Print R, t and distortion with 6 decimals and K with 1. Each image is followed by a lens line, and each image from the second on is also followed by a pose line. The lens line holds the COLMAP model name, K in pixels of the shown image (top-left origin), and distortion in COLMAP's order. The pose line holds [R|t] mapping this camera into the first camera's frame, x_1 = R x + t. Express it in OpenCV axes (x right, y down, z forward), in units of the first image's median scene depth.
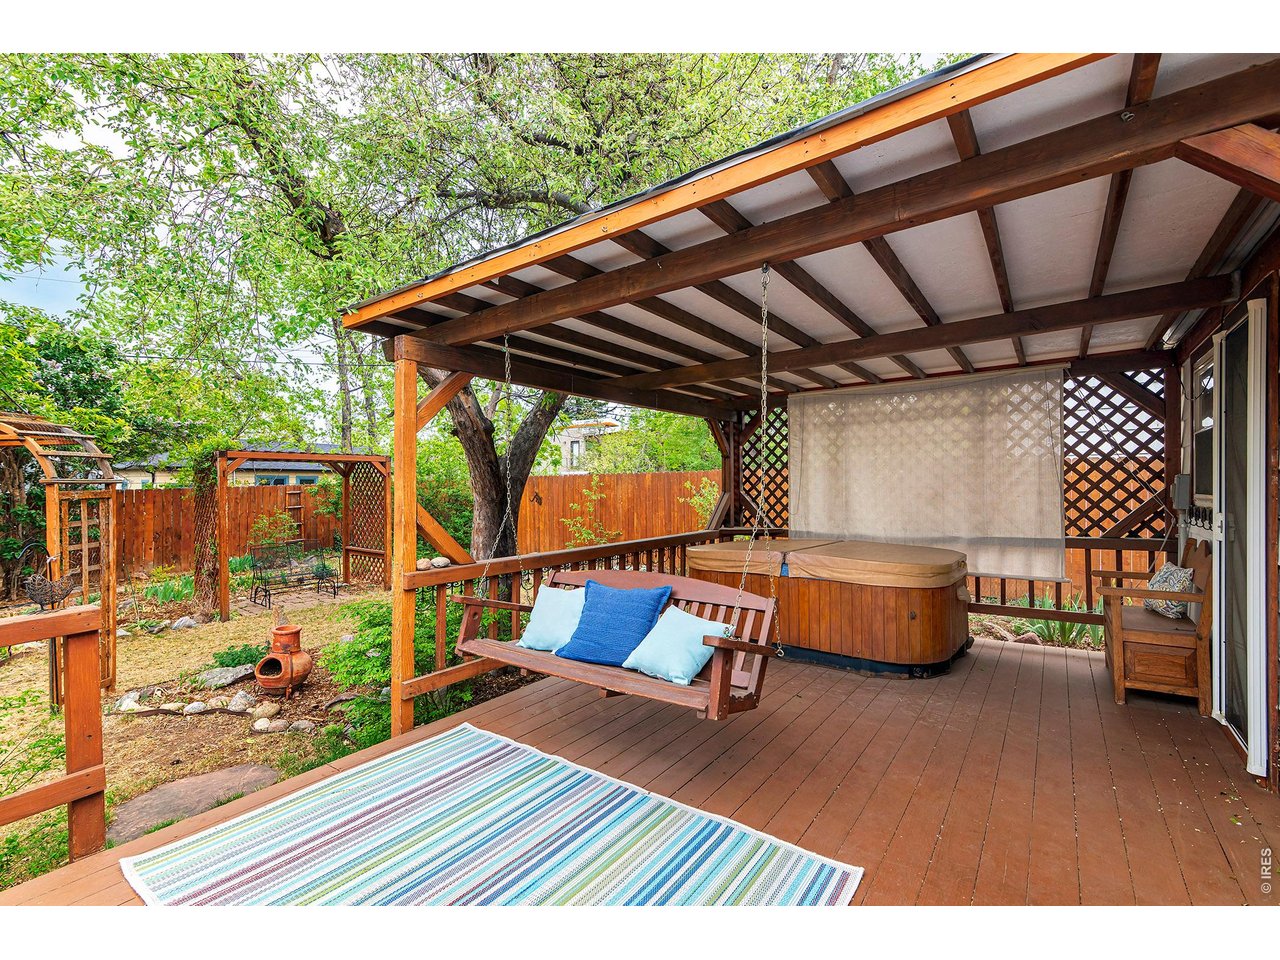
lens RADIAL K [[612.4, 0, 649.3], [0, 612.4, 484.3], [0, 0, 1]] dist [0.001903, 0.000496]
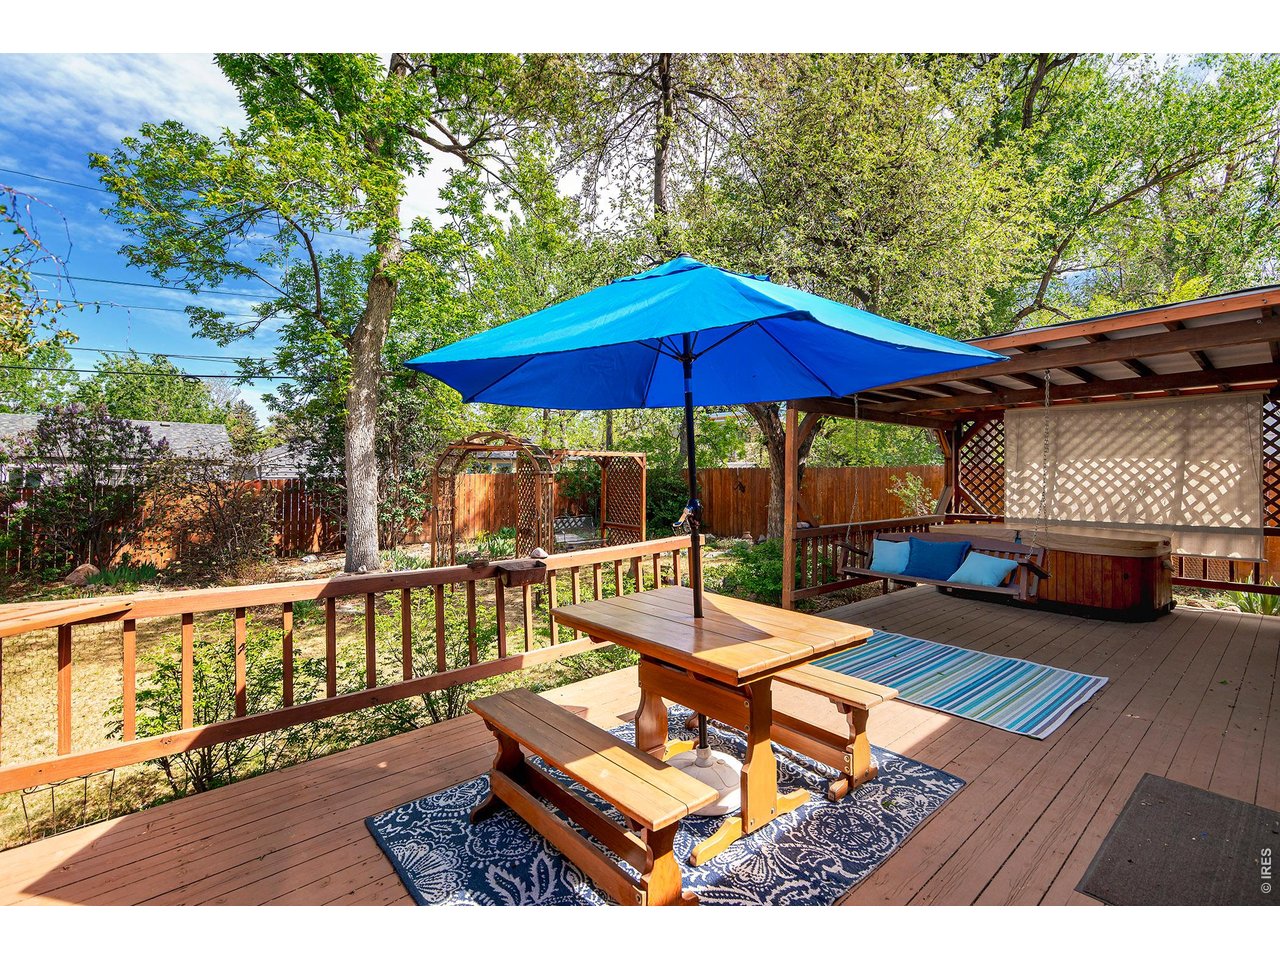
lens RADIAL K [[612.4, 0, 649.3], [0, 612.4, 484.3], [0, 0, 1]] dist [0.001903, 0.000496]
pose [[0.974489, 0.015846, -0.223876, -0.265234], [-0.013752, 0.999846, 0.010909, 0.001524], [0.224014, -0.007551, 0.974557, -0.504508]]
